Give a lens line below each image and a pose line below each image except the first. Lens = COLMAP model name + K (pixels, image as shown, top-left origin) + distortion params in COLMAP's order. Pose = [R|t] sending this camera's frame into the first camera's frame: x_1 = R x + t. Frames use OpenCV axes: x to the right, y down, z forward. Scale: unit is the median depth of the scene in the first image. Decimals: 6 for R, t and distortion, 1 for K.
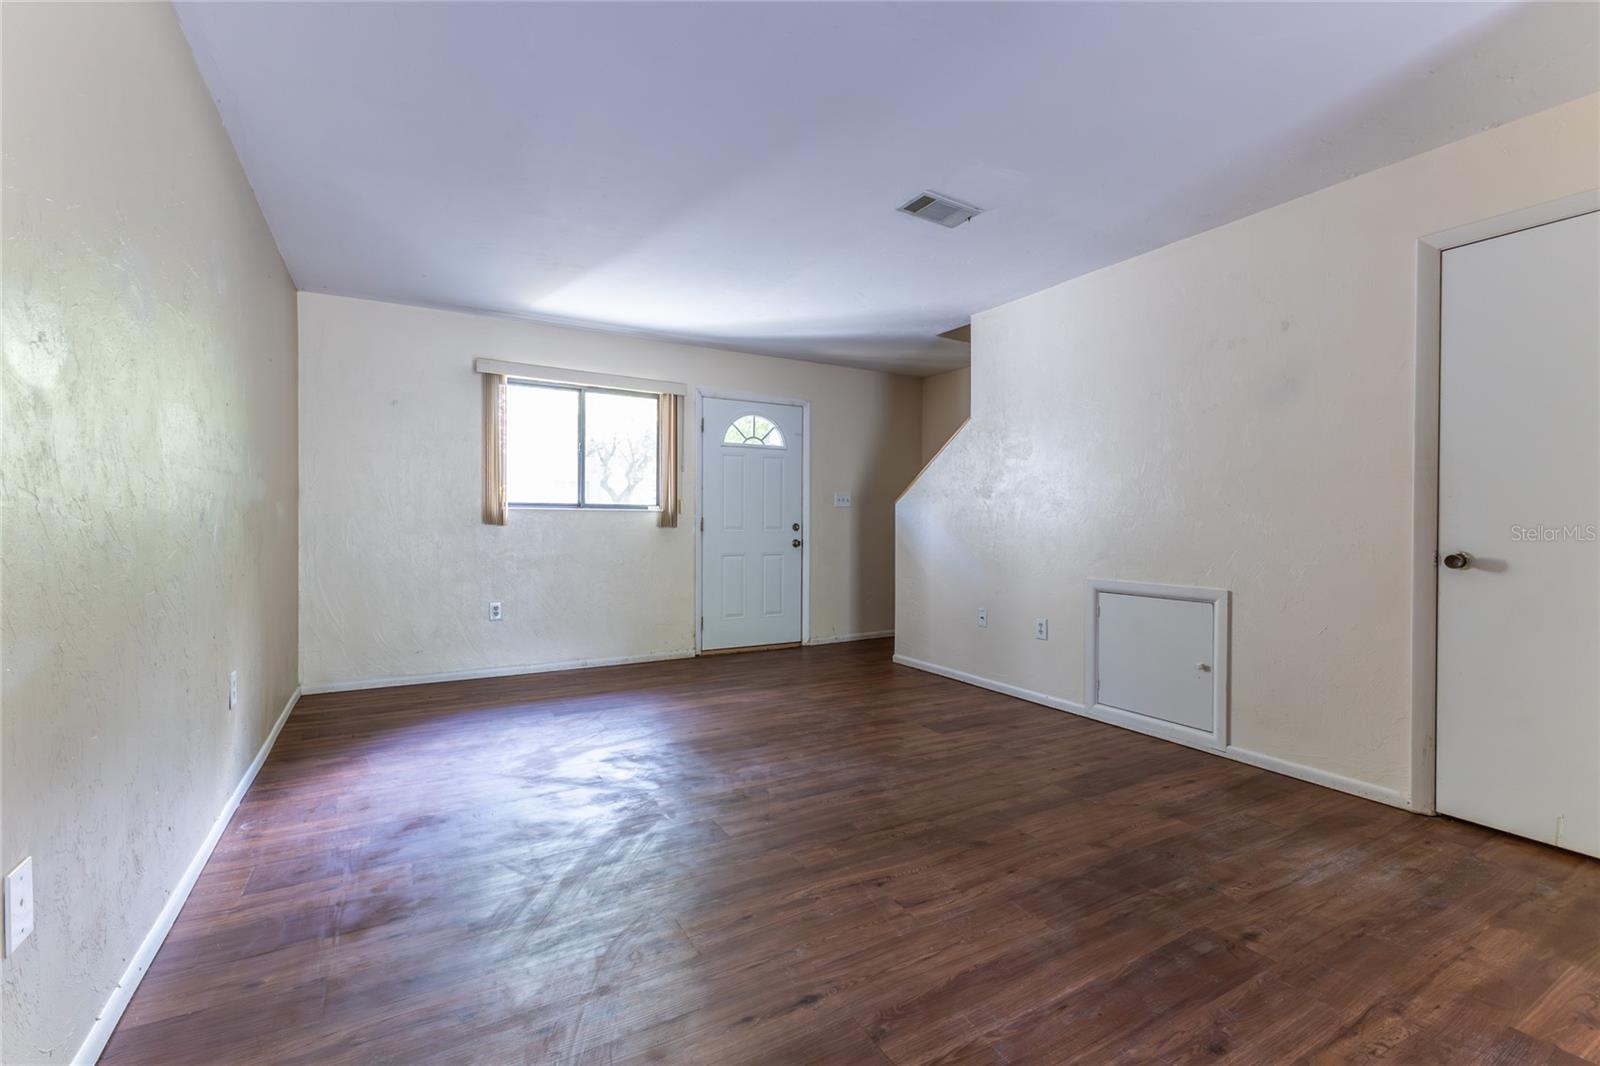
lens RADIAL K [[693.4, 0, 804.7], [0, 693.4, 522.7], [0, 0, 1]] dist [0.005956, -0.000430]
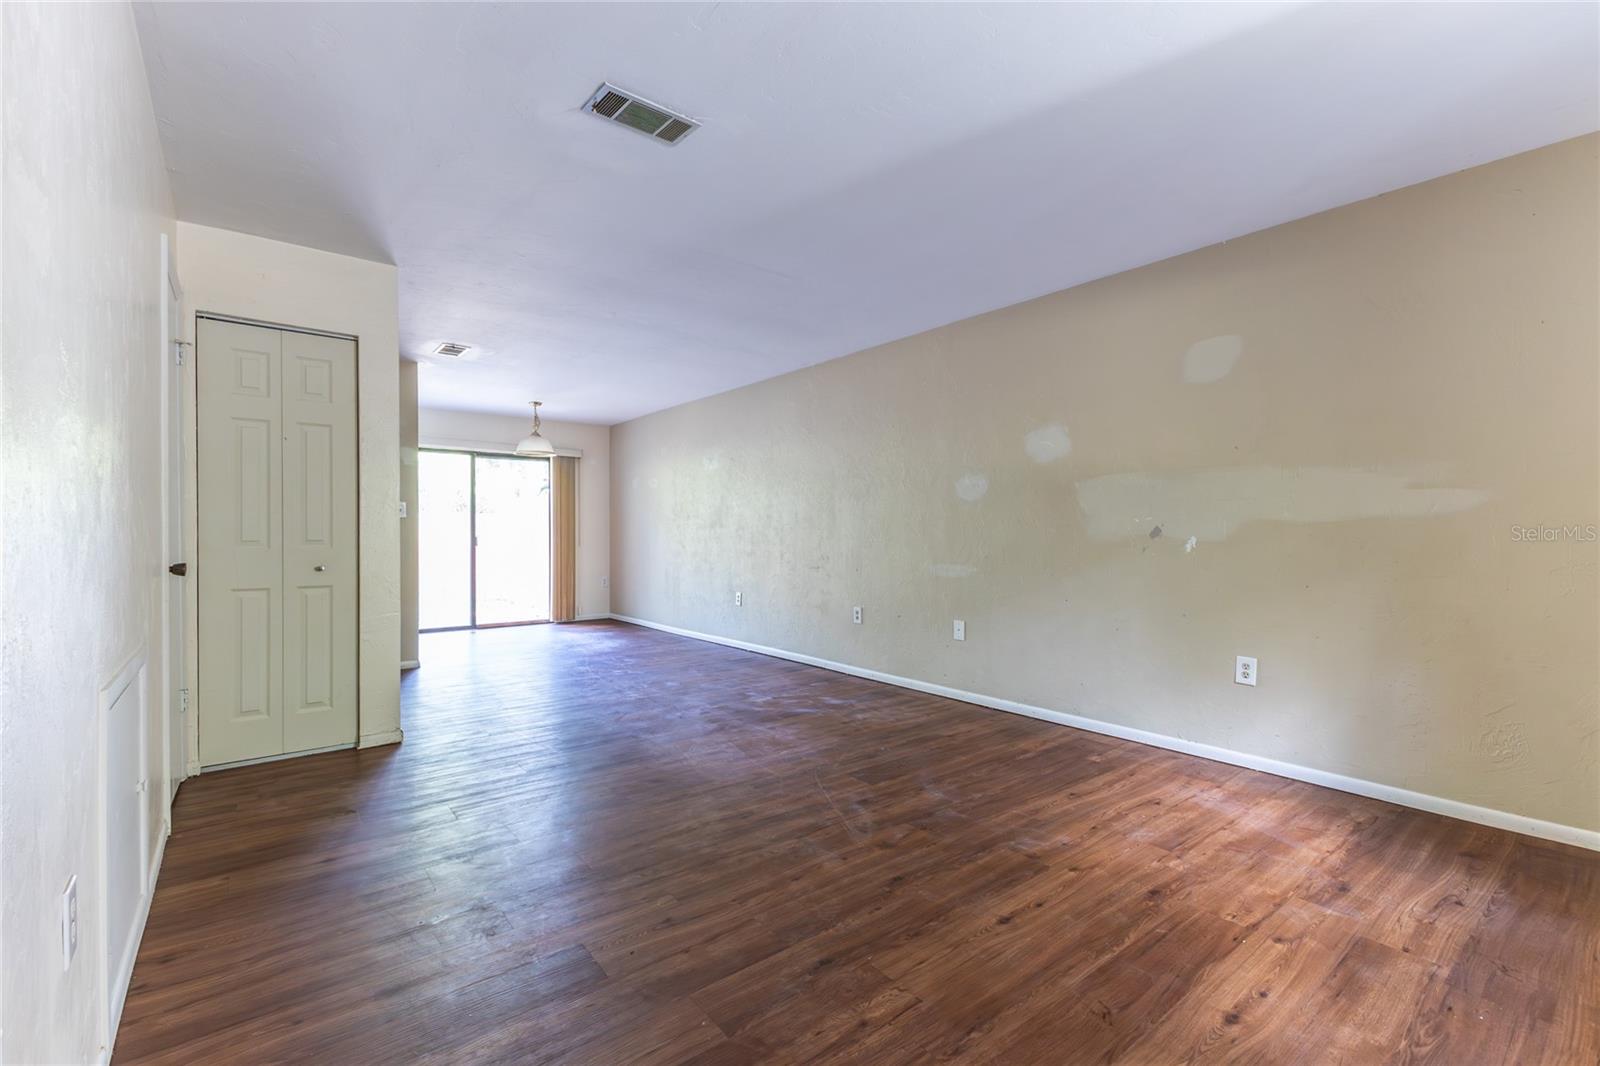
lens RADIAL K [[699.6, 0, 808.1], [0, 699.6, 547.3], [0, 0, 1]] dist [0.012007, 0.000024]
pose [[-0.988830, -0.002856, -0.149022, 0.078578], [-0.005932, 0.999778, 0.020203, -0.002451], [0.148932, 0.020861, -0.988627, 1.102127]]
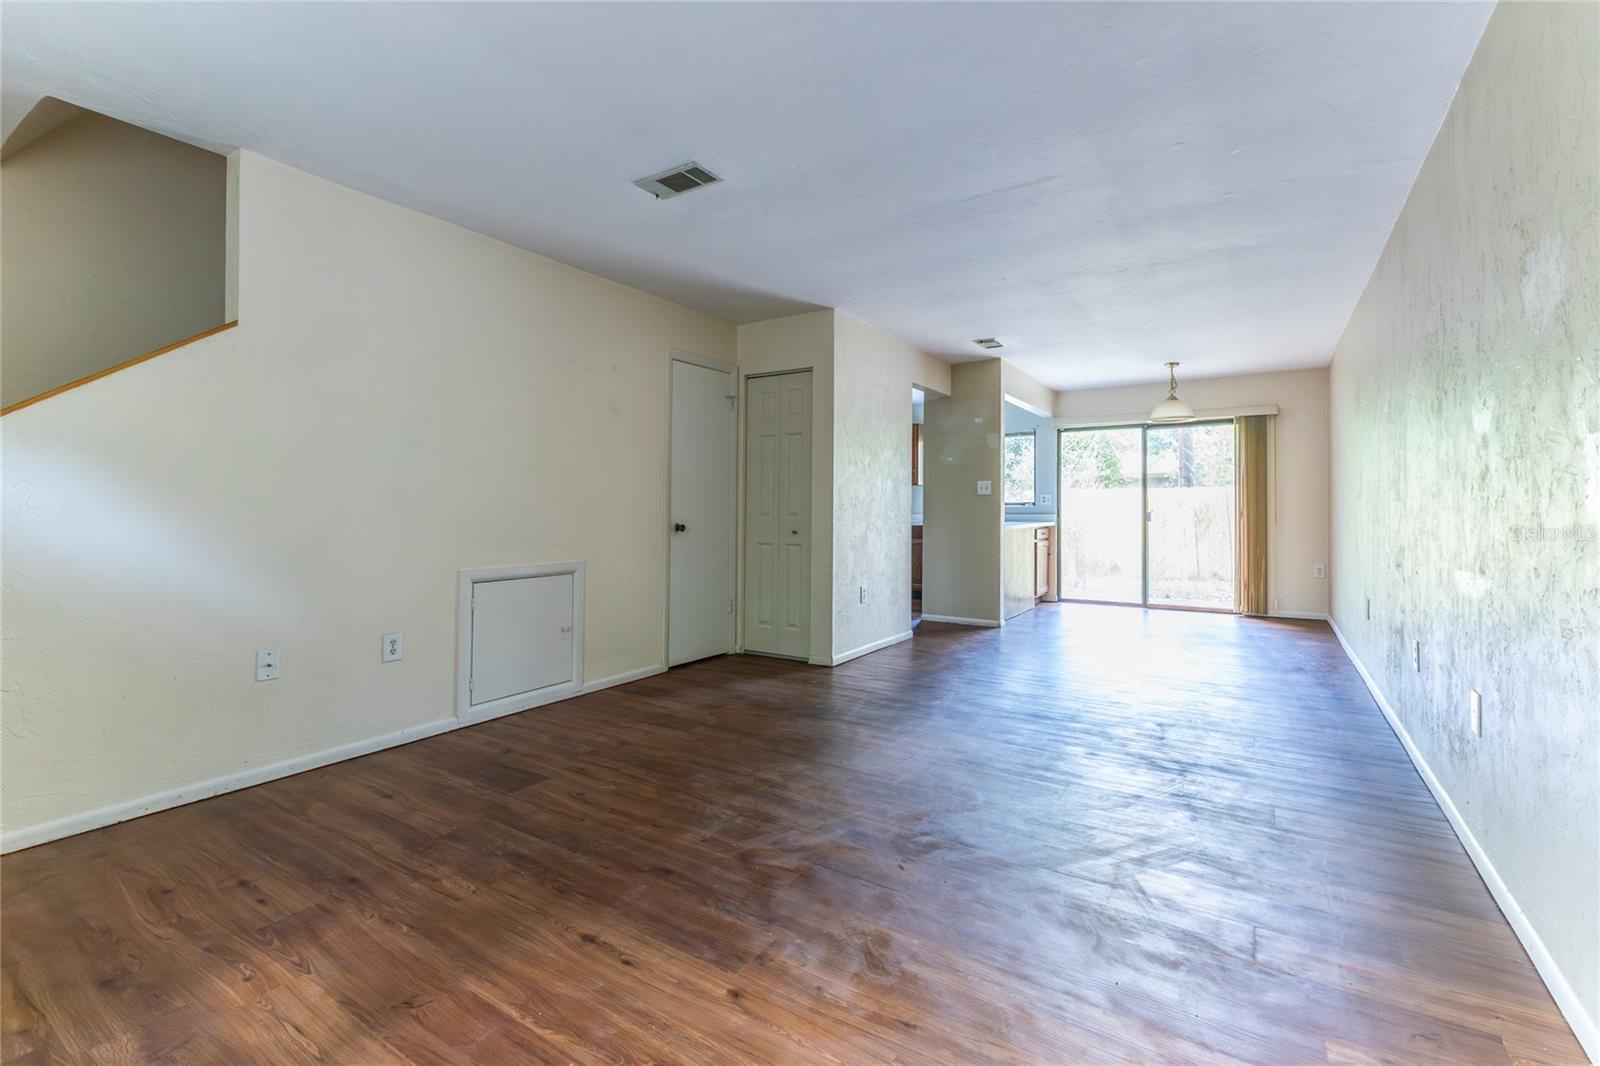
lens RADIAL K [[708.6, 0, 792.9], [0, 708.6, 514.6], [0, 0, 1]] dist [0.002174, 0.000207]
pose [[-0.444661, -0.012325, 0.895614, -0.456304], [-0.001865, 0.999916, 0.012834, -0.002565], [-0.895697, 0.004037, -0.444647, 0.795137]]
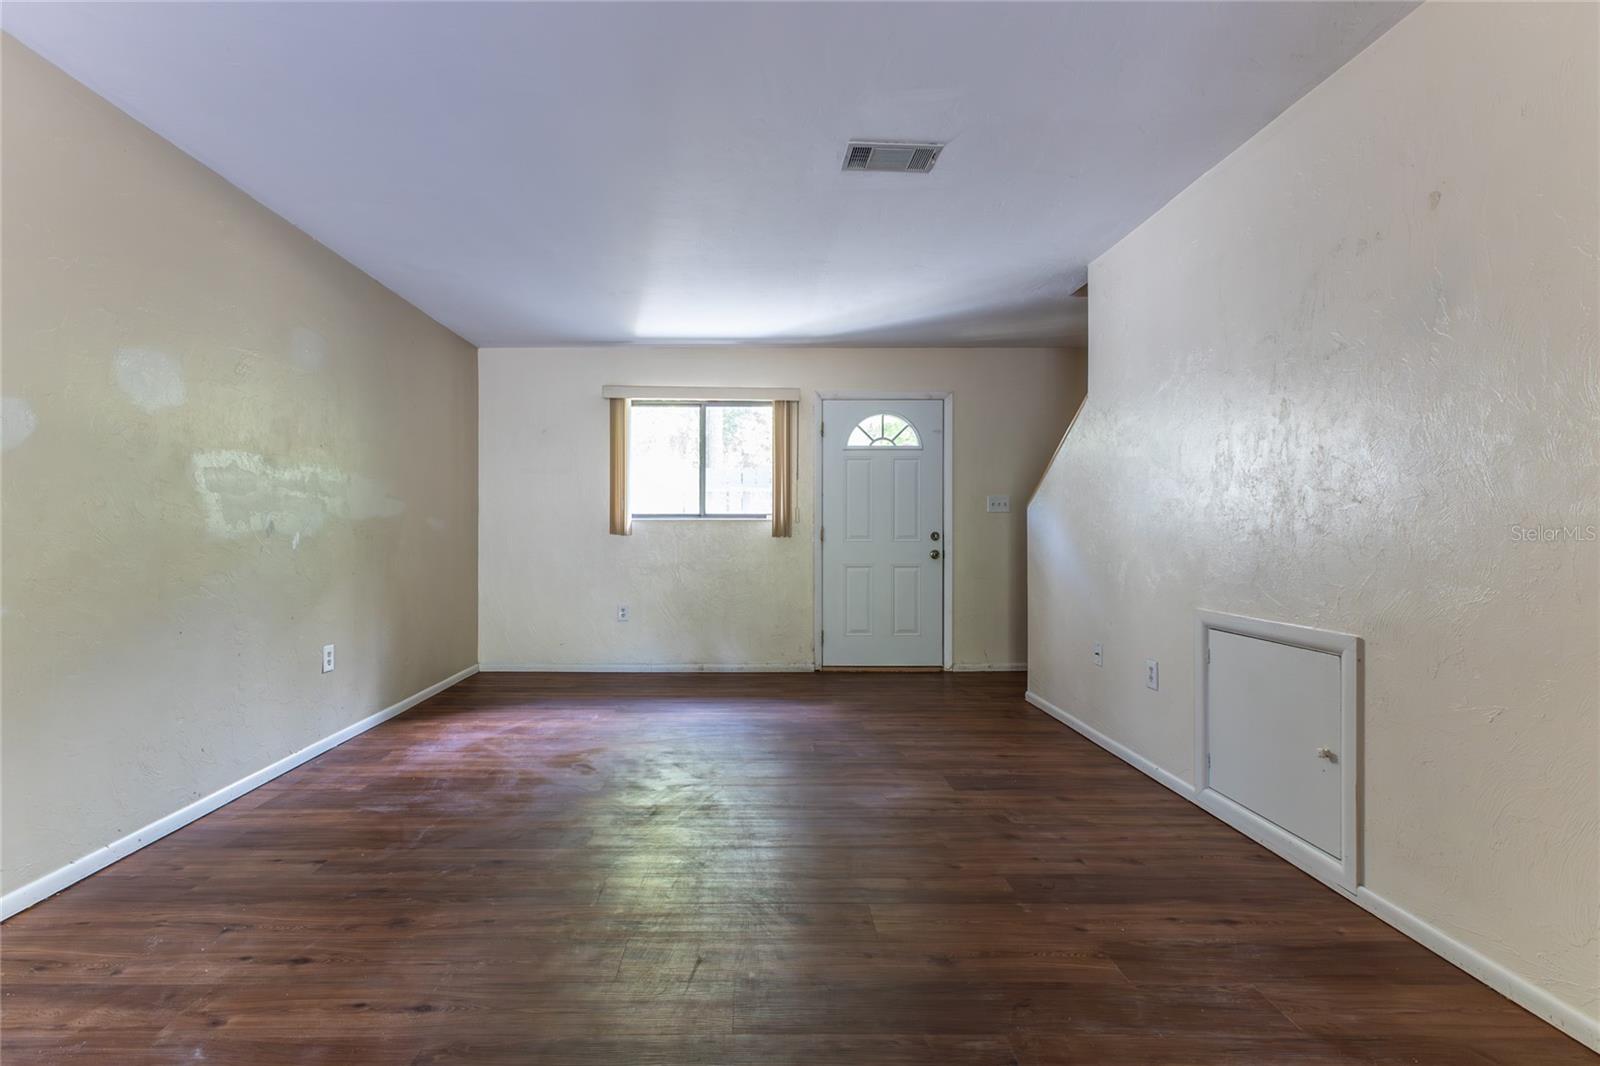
lens RADIAL K [[722.6, 0, 756.1], [0, 722.6, 527.2], [0, 0, 1]] dist [0.003795, -0.000159]
pose [[0.867732, -0.006623, -0.496989, 0.300736], [0.003622, 0.999969, -0.007003, 0.000449], [0.497020, 0.004277, 0.867729, 0.104951]]
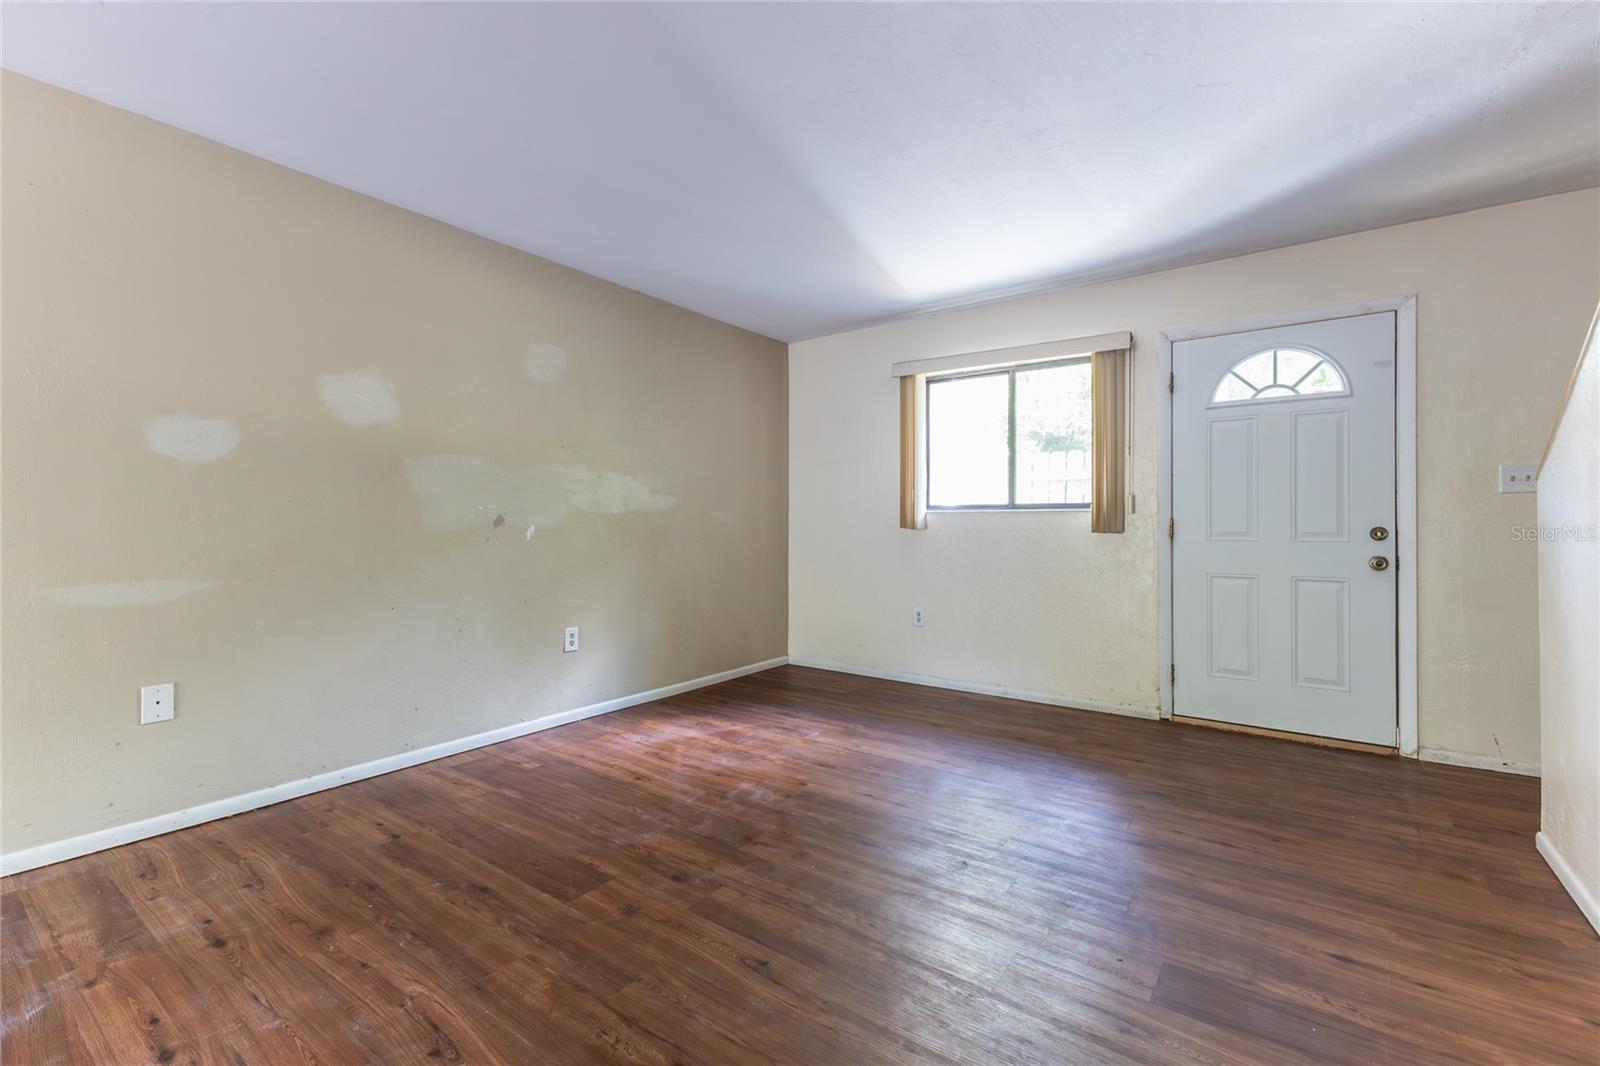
lens RADIAL K [[691.3, 0, 797.7], [0, 691.3, 515.7], [0, 0, 1]] dist [0.006709, -0.000302]
pose [[0.399350, -0.015210, -0.916672, 0.371629], [0.000484, 0.999866, -0.016379, 0.001014], [0.916798, 0.006098, 0.399304, 0.440448]]
